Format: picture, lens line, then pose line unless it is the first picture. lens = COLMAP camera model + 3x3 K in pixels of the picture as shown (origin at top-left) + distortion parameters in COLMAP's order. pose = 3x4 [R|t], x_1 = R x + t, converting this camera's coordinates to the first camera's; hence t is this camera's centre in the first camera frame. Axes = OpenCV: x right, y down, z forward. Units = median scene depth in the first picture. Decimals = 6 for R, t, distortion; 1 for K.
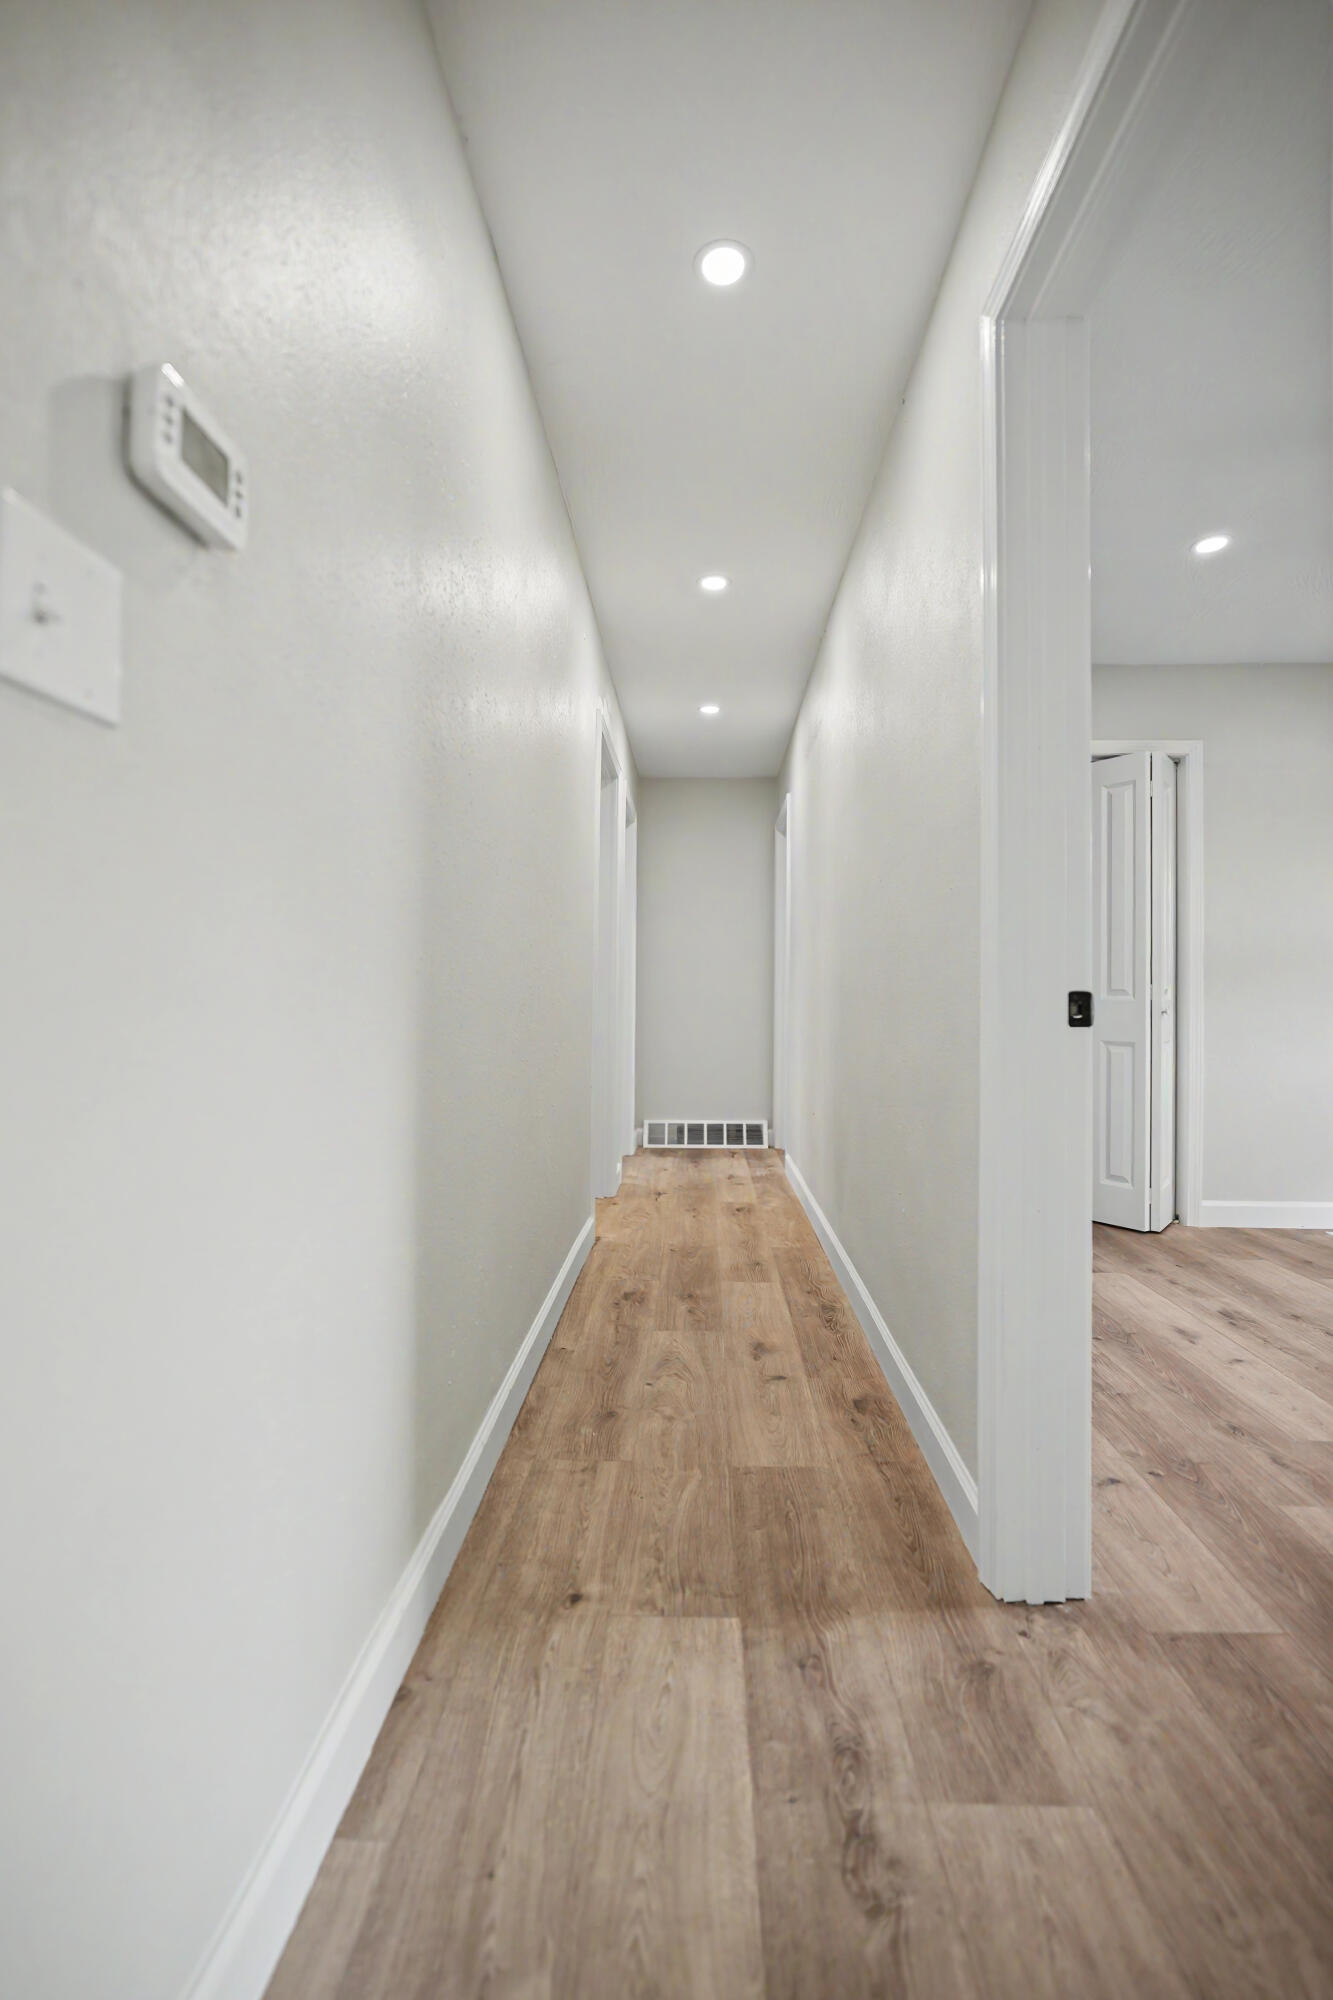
lens RADIAL K [[911.1, 0, 675.2], [0, 911.1, 1003.1], [0, 0, 1]] dist [-0.017863, 0.007819]
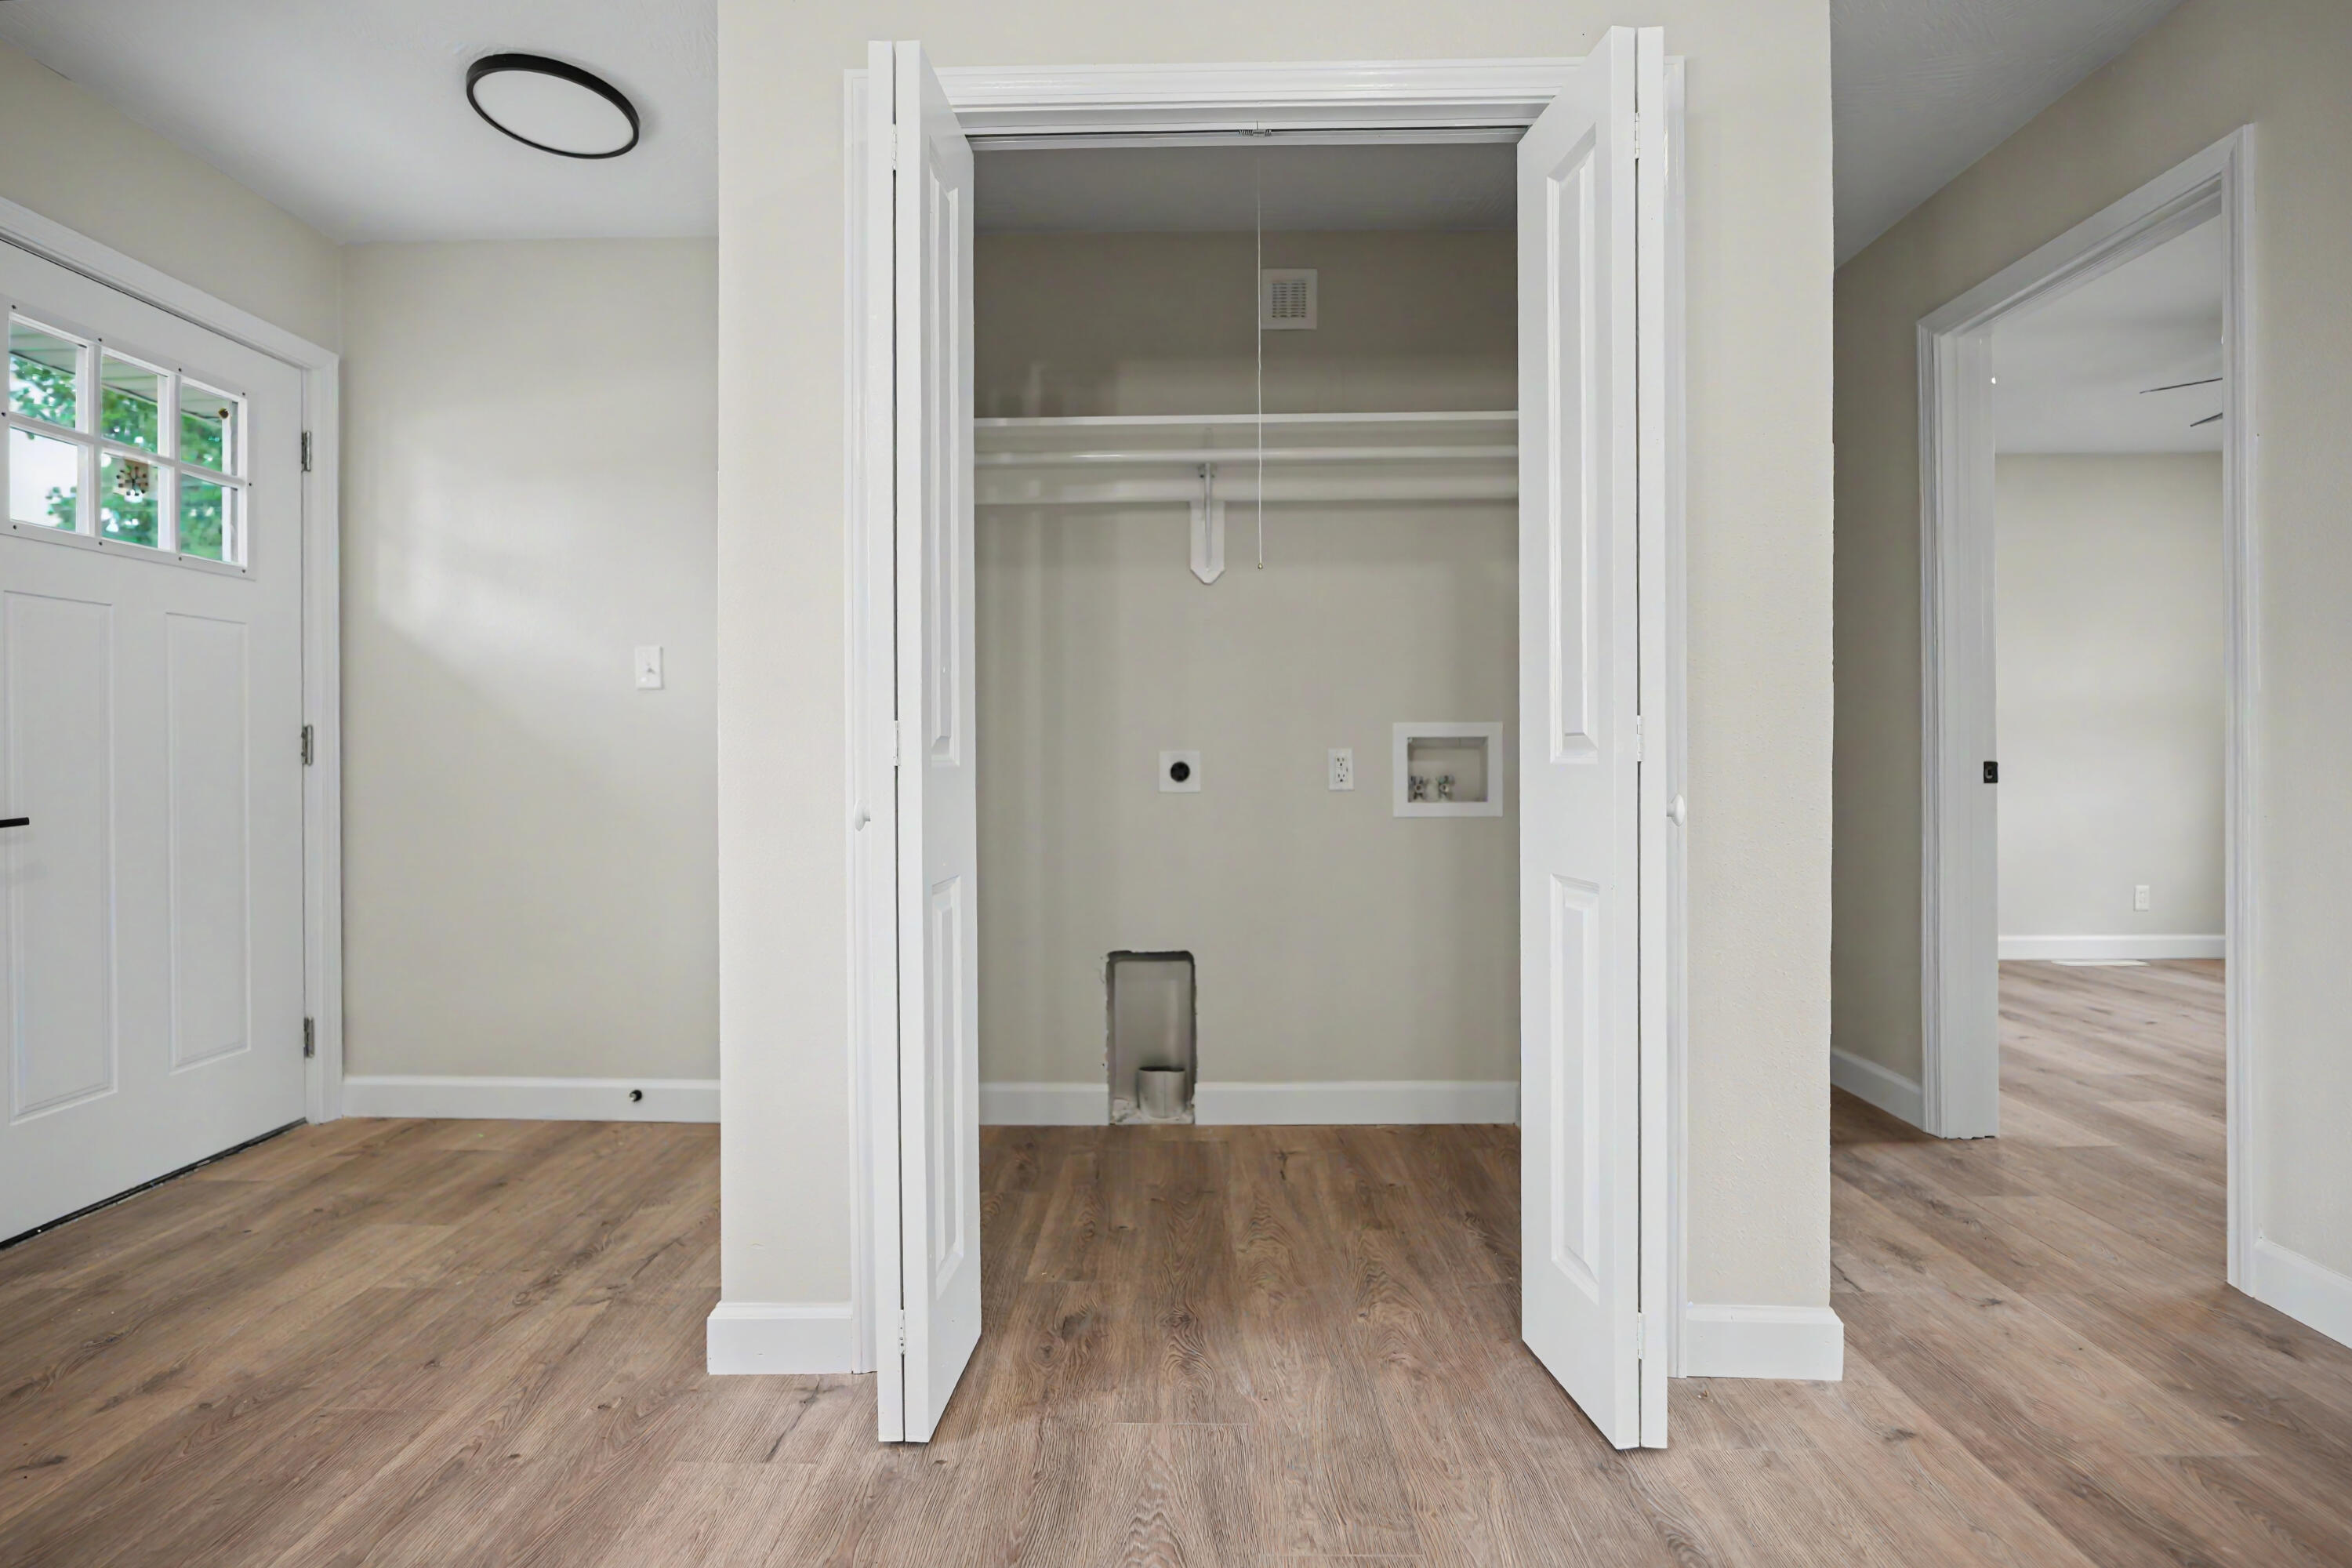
lens RADIAL K [[1104.0, 0, 1176.0], [0, 1104.0, 784.0], [0, 0, 1]] dist [-0.017533, 0.001043]
pose [[0.999903, -0.009320, 0.010336, -0.457962], [0.009031, 0.999576, 0.027673, -0.017553], [-0.010590, -0.027577, 0.999564, -0.410074]]
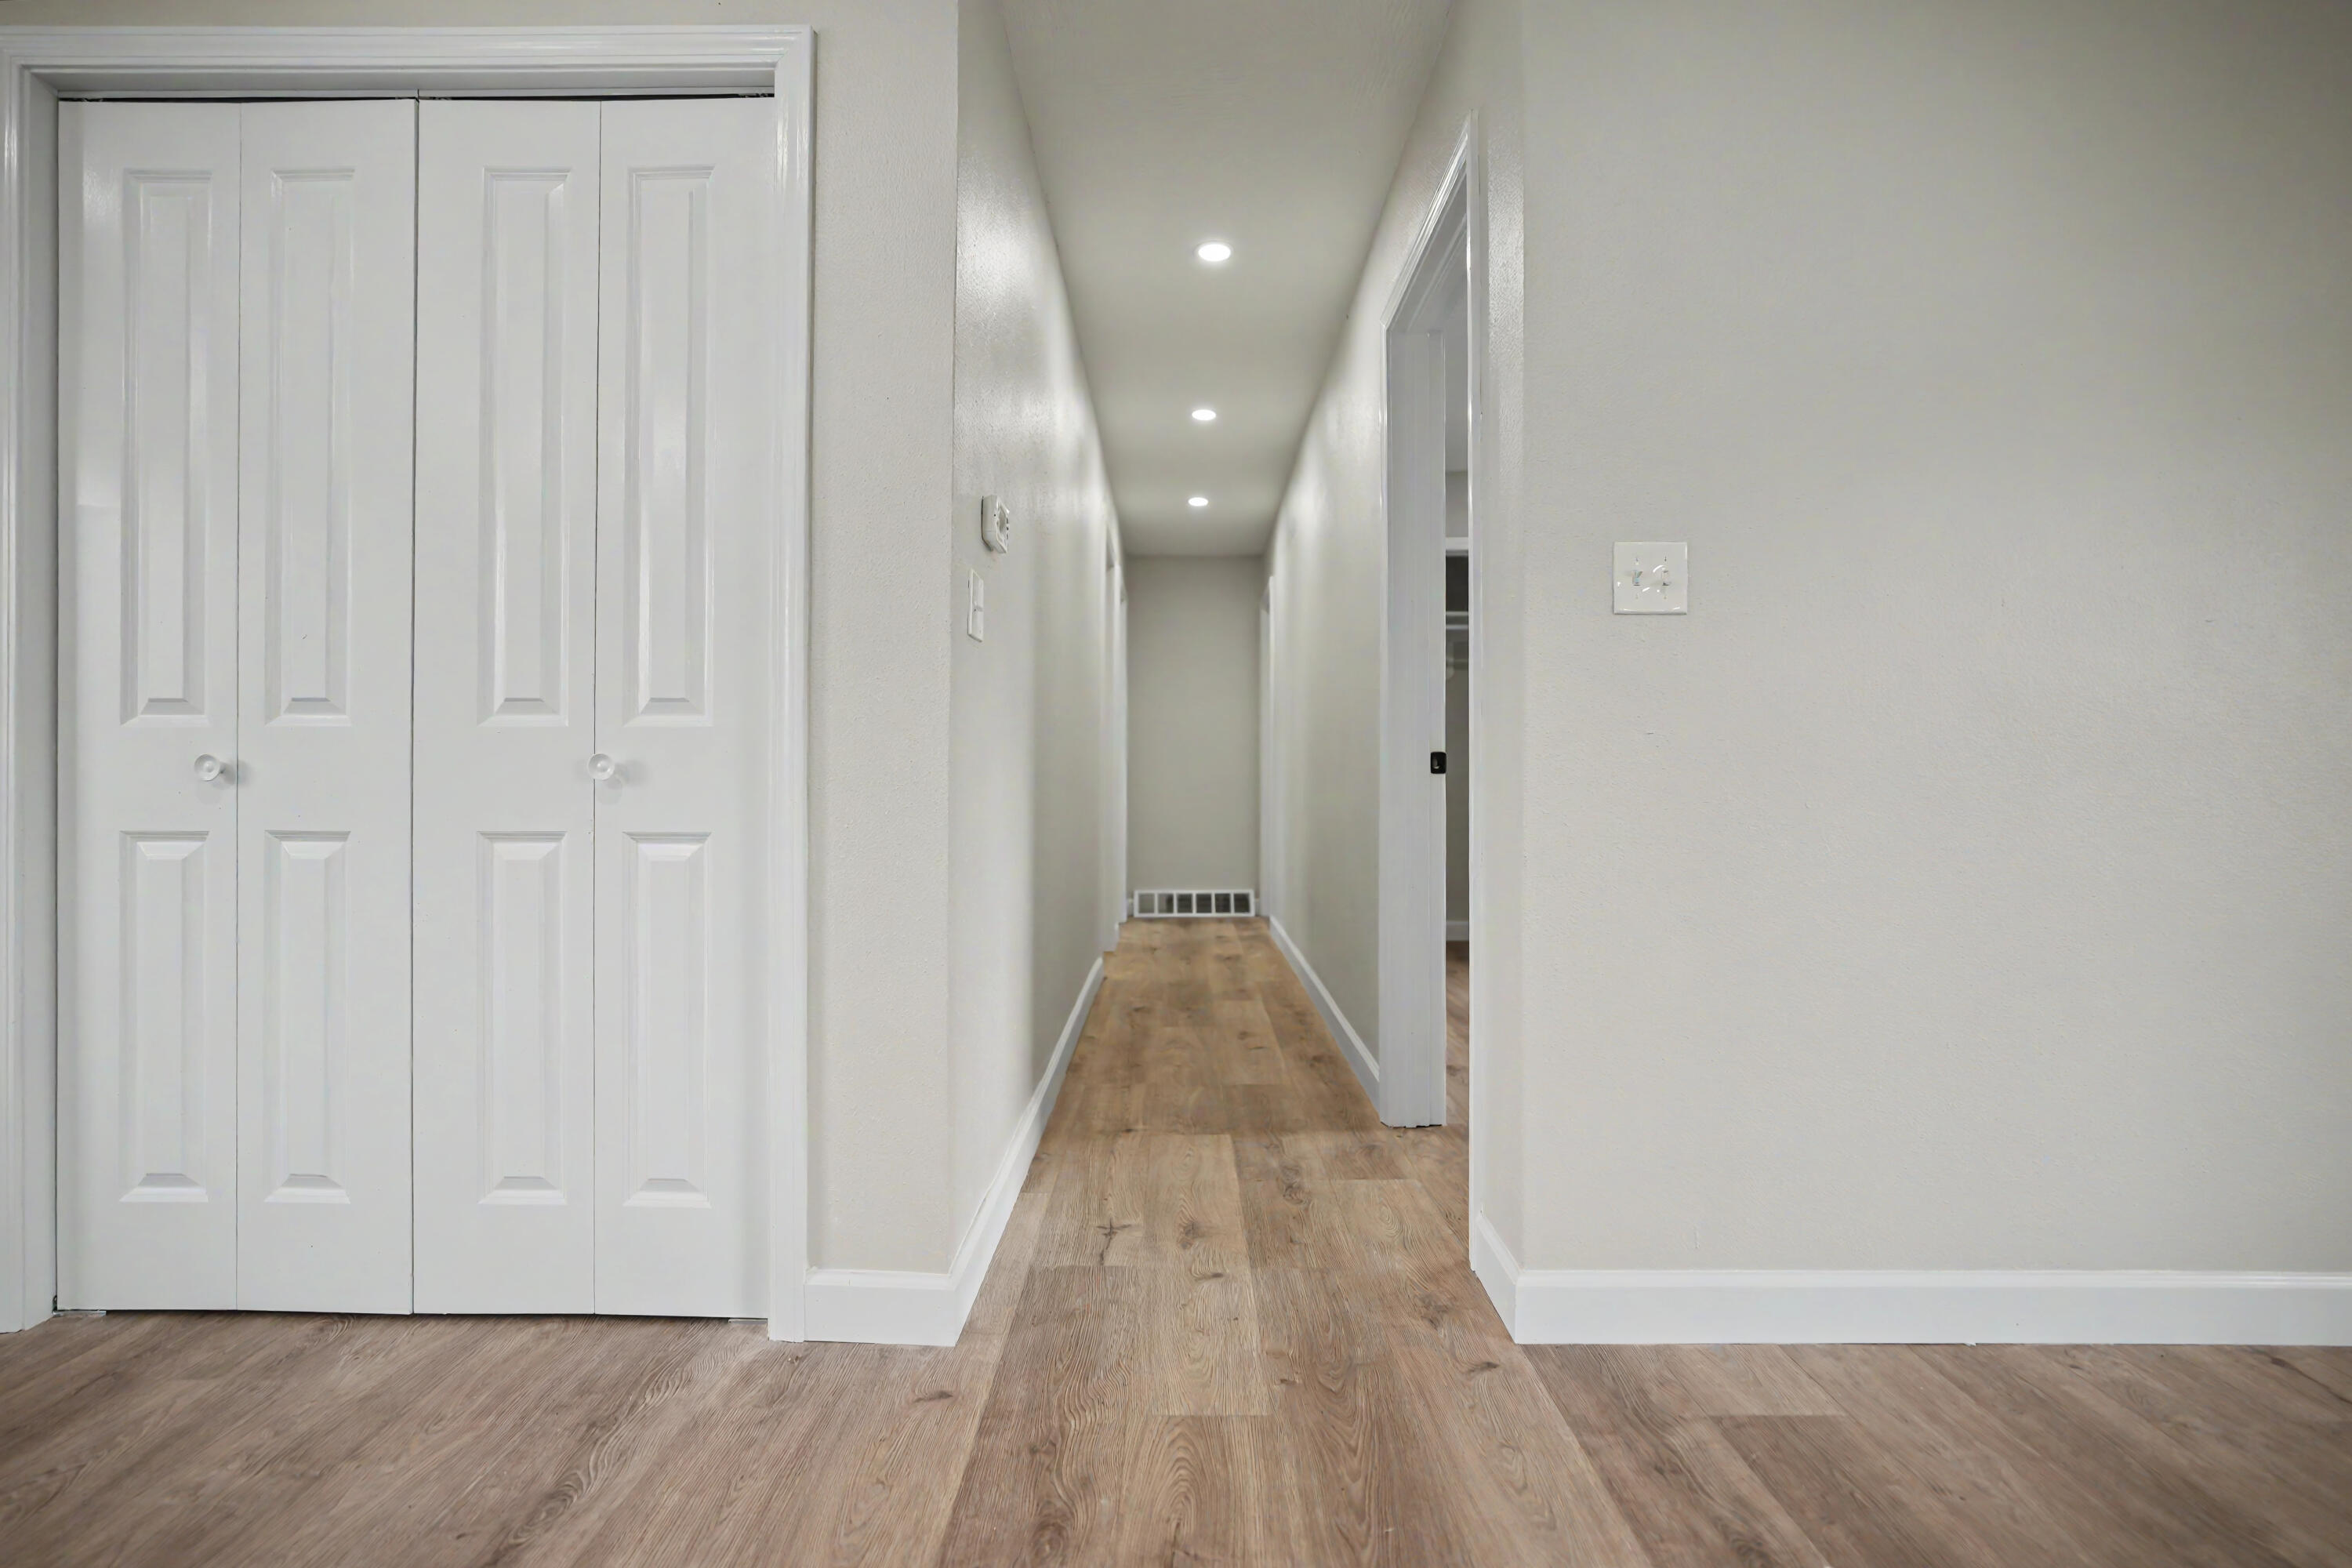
lens RADIAL K [[1089.0, 0, 1178.2], [0, 1089.0, 790.2], [0, 0, 1]] dist [-0.001159, 0.000319]
pose [[0.999625, -0.004944, 0.026951, -0.032053], [0.004842, 0.999981, 0.003846, 0.019671], [-0.026969, -0.003714, 0.999629, -0.421412]]
